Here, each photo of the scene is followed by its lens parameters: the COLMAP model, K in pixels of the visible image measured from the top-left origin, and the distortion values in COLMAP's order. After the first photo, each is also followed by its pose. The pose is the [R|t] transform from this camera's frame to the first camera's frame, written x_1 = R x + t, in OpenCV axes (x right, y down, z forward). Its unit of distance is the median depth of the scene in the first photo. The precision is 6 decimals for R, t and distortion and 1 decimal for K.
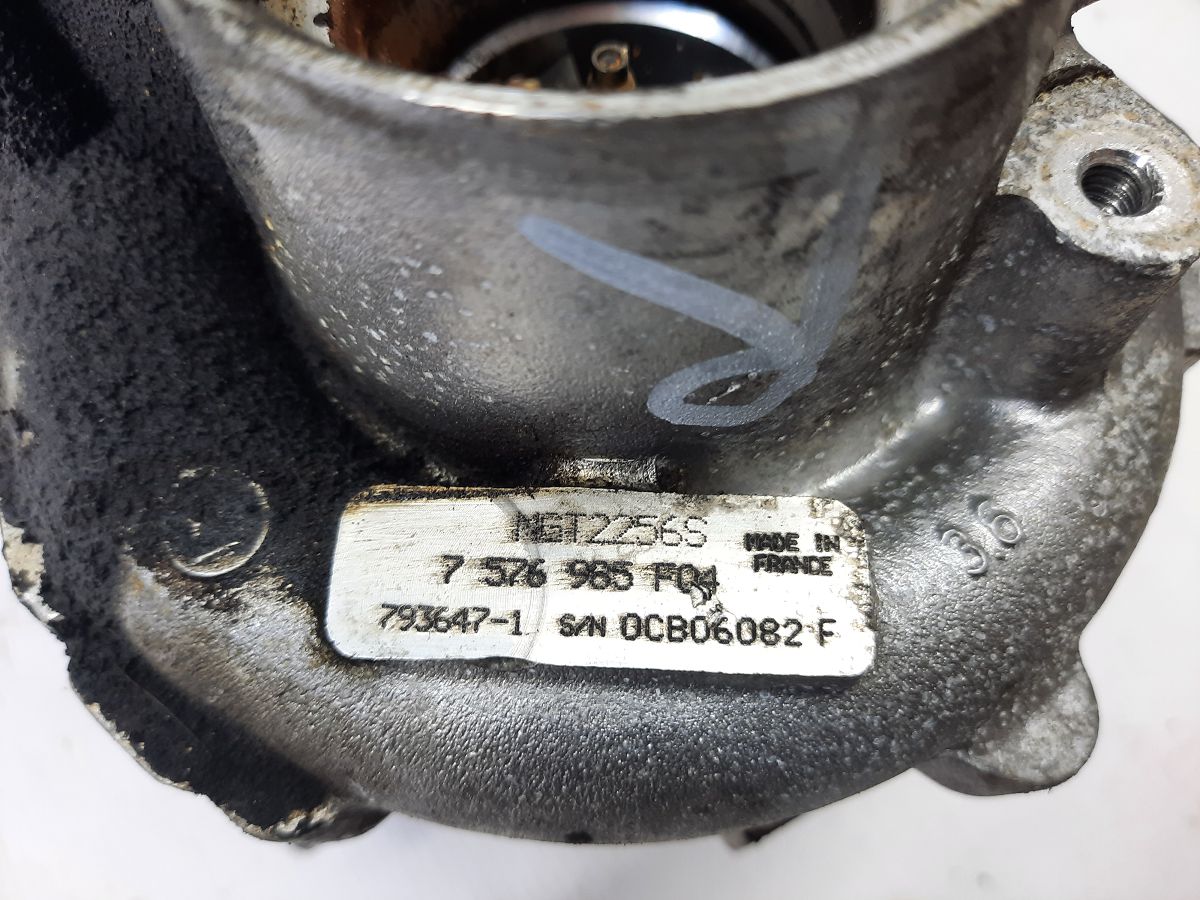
lens RADIAL K [[888.9, 0, 596.0], [0, 888.9, 452.6], [0, 0, 1]] dist [-0.004657, -0.007079]
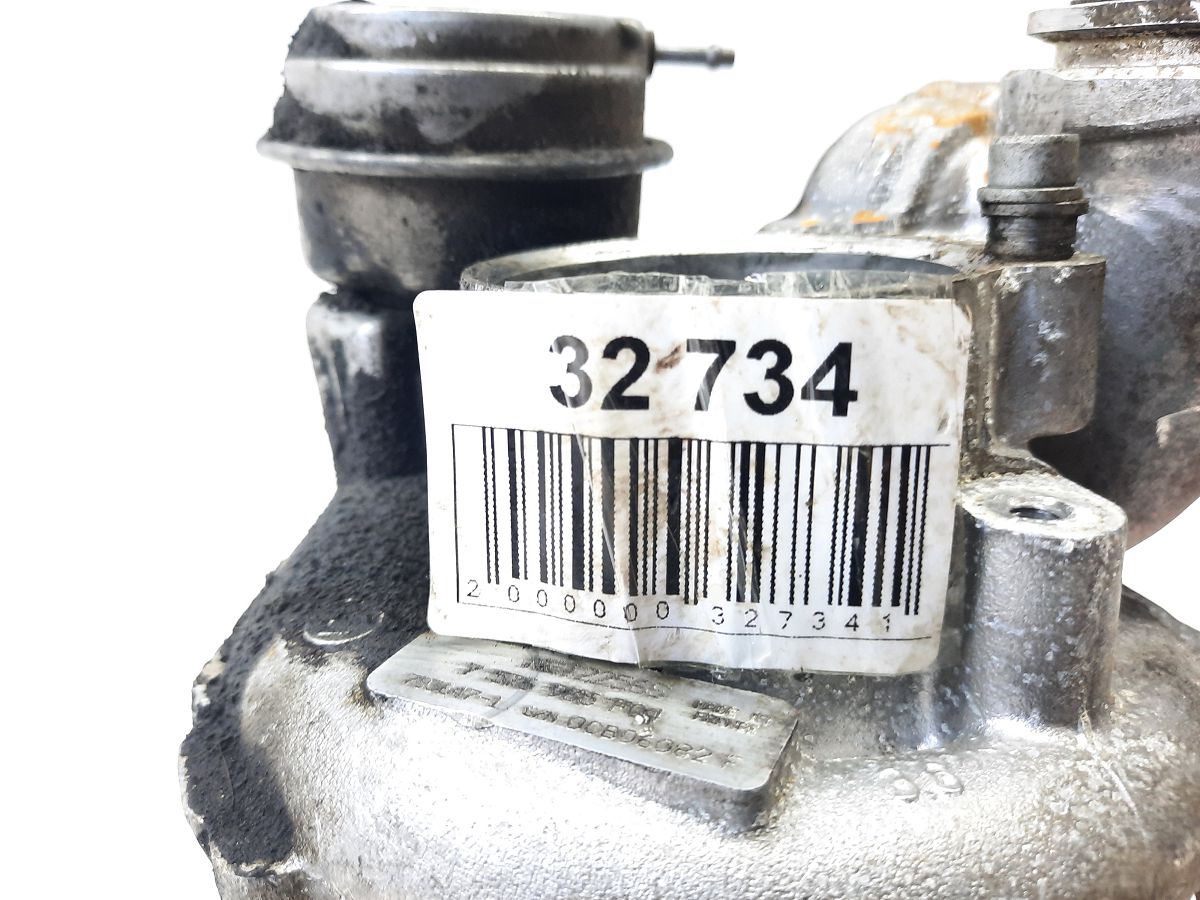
lens RADIAL K [[888.9, 0, 604.3], [0, 888.9, 449.3], [0, 0, 1]] dist [-0.004657, -0.007079]
pose [[0.918005, 0.120764, -0.377733, 0.447861], [-0.357092, 0.666013, -0.654914, 0.668132], [0.172485, 0.736100, 0.654527, -0.050634]]
